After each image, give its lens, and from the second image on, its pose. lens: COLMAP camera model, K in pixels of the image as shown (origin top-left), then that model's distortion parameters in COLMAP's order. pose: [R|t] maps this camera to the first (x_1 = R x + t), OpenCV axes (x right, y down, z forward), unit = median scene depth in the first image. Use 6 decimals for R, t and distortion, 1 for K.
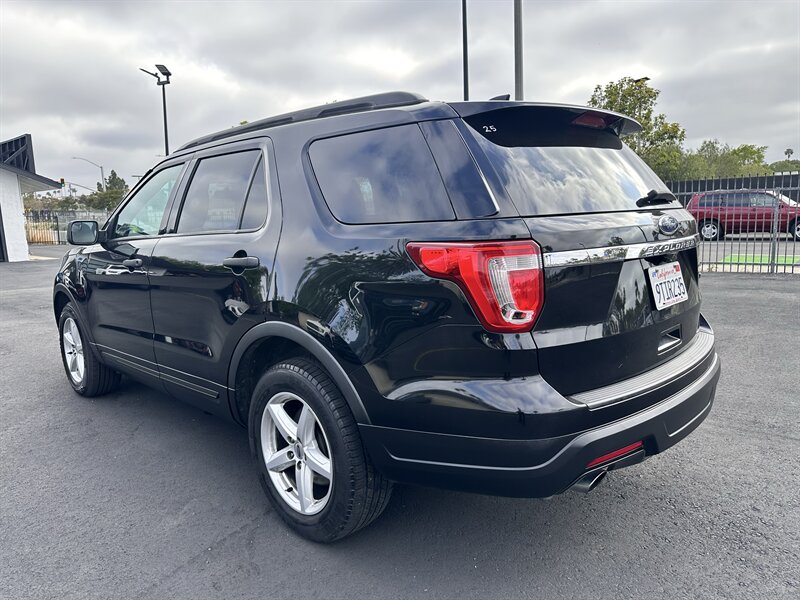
lens RADIAL K [[588.6, 0, 400.0], [0, 588.6, 300.0], [0, 0, 1]] dist [0.002358, -0.000839]
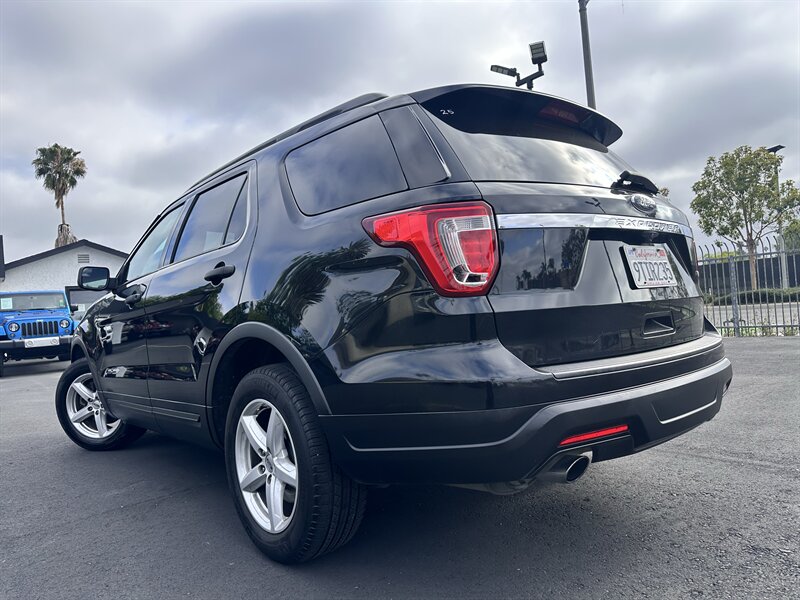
lens RADIAL K [[588.6, 0, 400.0], [0, 588.6, 300.0], [0, 0, 1]] dist [0.002358, -0.000839]
pose [[0.996348, -0.031331, -0.079426, 0.121042], [0.017019, 0.984450, -0.174841, 0.170933], [0.083669, 0.172851, 0.981388, 0.050447]]
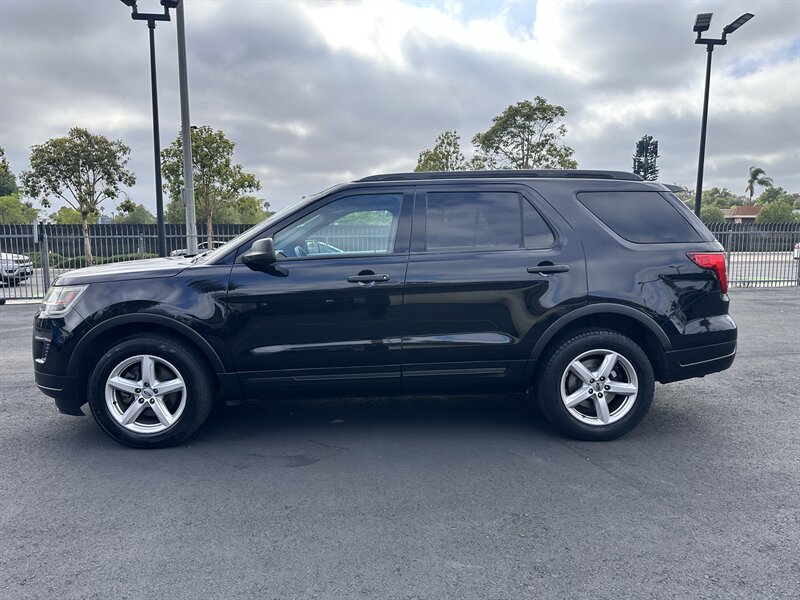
lens RADIAL K [[623.1, 0, 388.8], [0, 623.1, 301.9], [0, 0, 1]] dist [0.053664, -0.078363]
pose [[0.641349, -0.048396, 0.765722, -1.832021], [0.105904, 0.994040, -0.025875, 0.016655], [-0.759905, 0.097688, 0.642651, 0.327863]]
